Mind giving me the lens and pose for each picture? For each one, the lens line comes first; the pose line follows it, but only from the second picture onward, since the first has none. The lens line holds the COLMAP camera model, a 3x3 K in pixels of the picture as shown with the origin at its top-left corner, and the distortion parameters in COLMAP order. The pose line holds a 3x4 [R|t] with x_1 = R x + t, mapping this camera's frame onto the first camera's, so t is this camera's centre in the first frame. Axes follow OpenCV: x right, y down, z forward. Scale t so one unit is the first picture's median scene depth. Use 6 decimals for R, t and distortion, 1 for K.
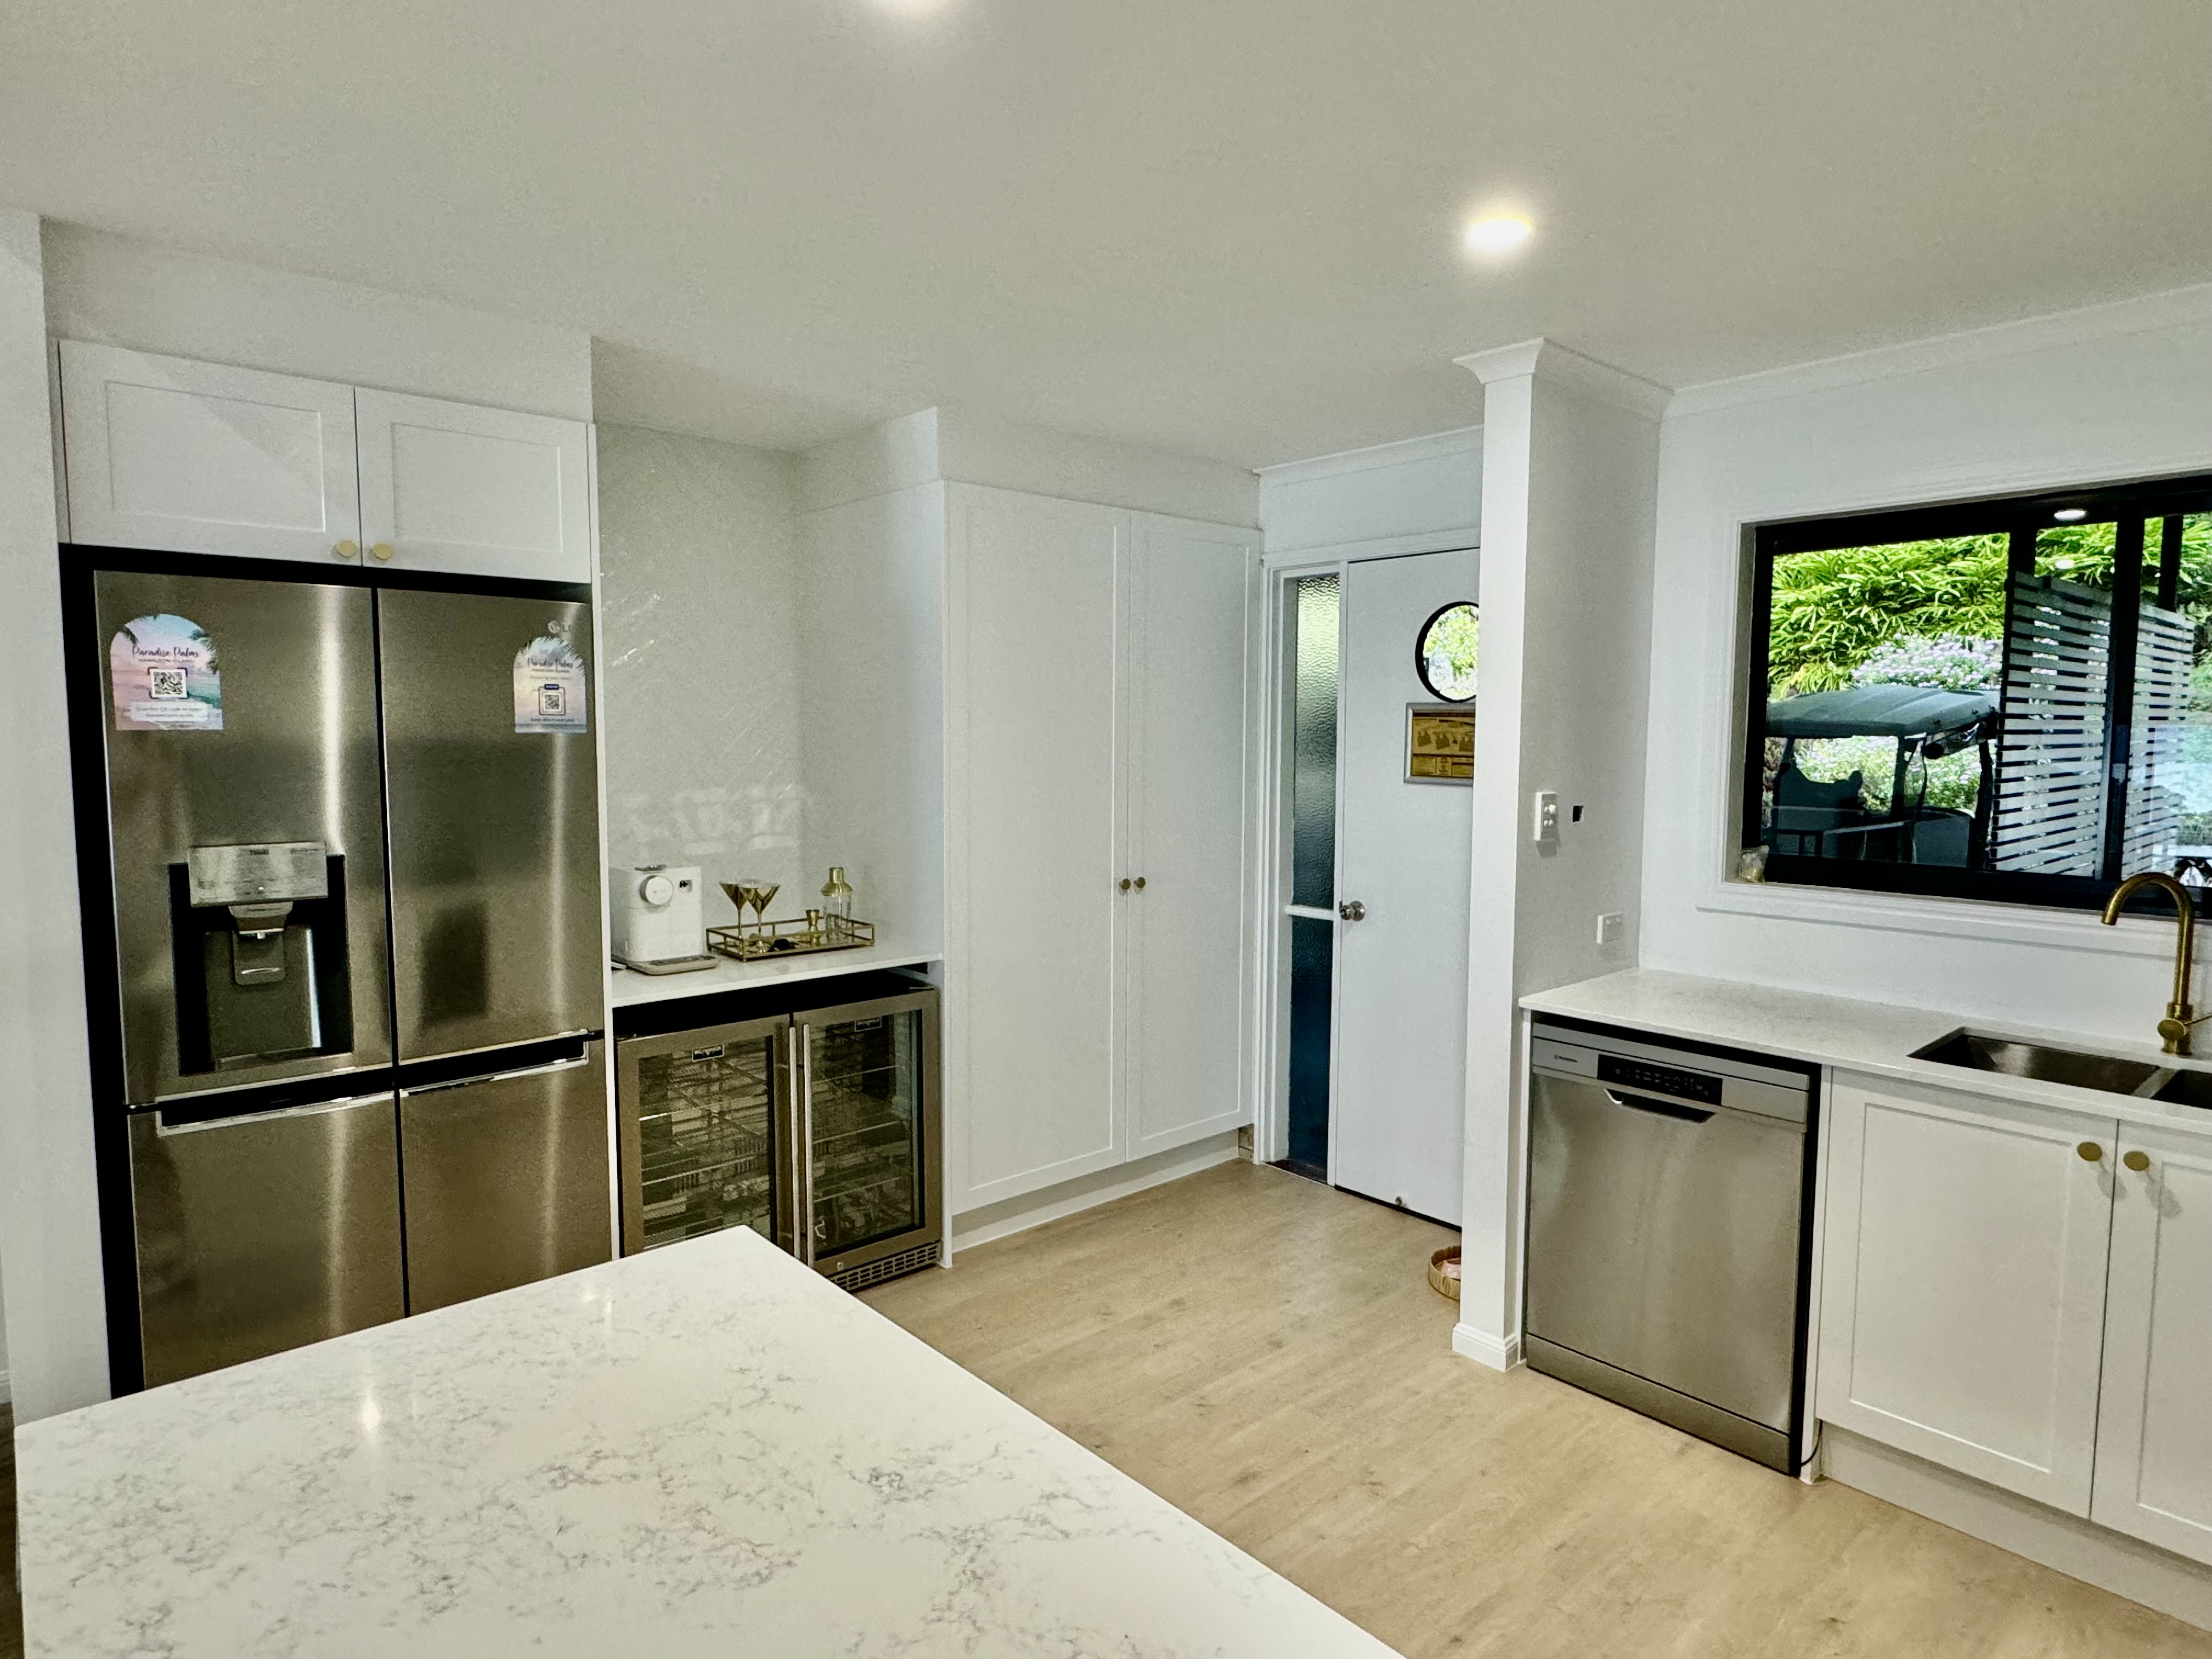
lens RADIAL K [[1231.8, 0, 1106.0], [0, 1231.8, 829.5], [0, 0, 1]] dist [-0.003944, -0.001093]
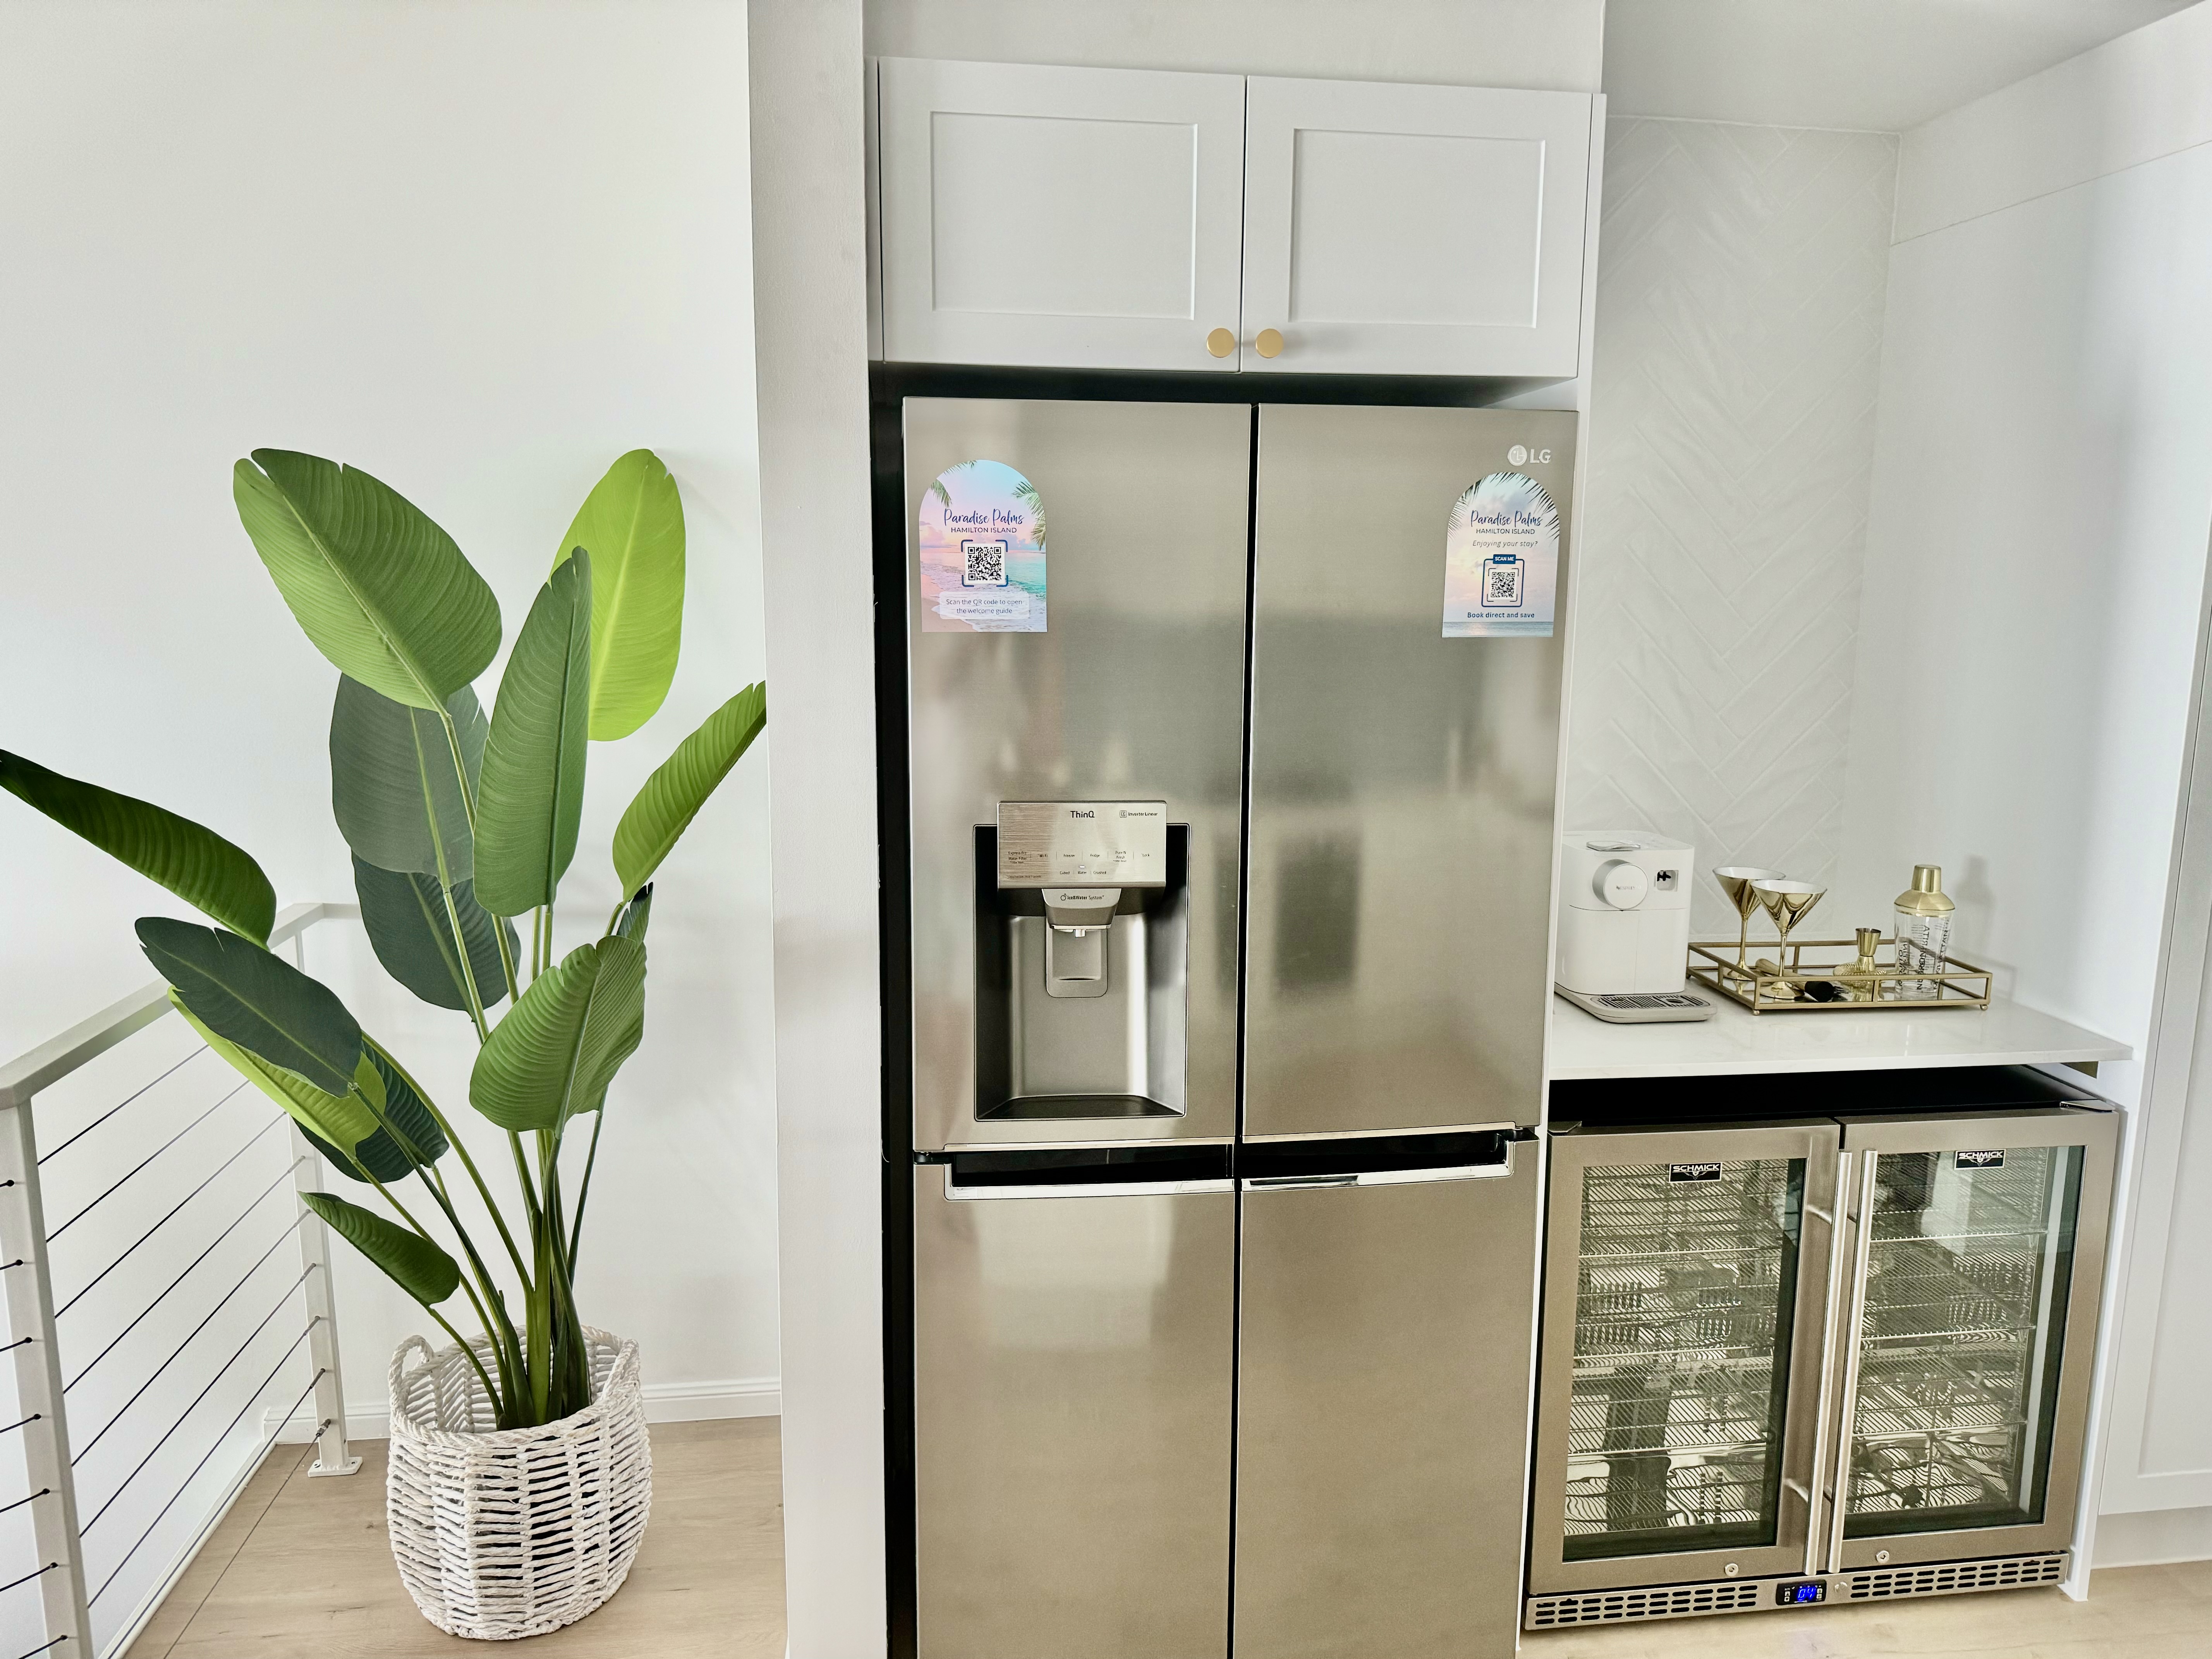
lens RADIAL K [[1555.5, 0, 1106.0], [0, 1555.5, 829.5], [0, 0, 1]] dist [0.068532, -0.075818]
pose [[0.815622, 0.093277, -0.571016, -0.156145], [-0.051968, 0.994740, 0.088265, -0.040609], [0.576246, -0.042317, 0.816180, 0.254487]]
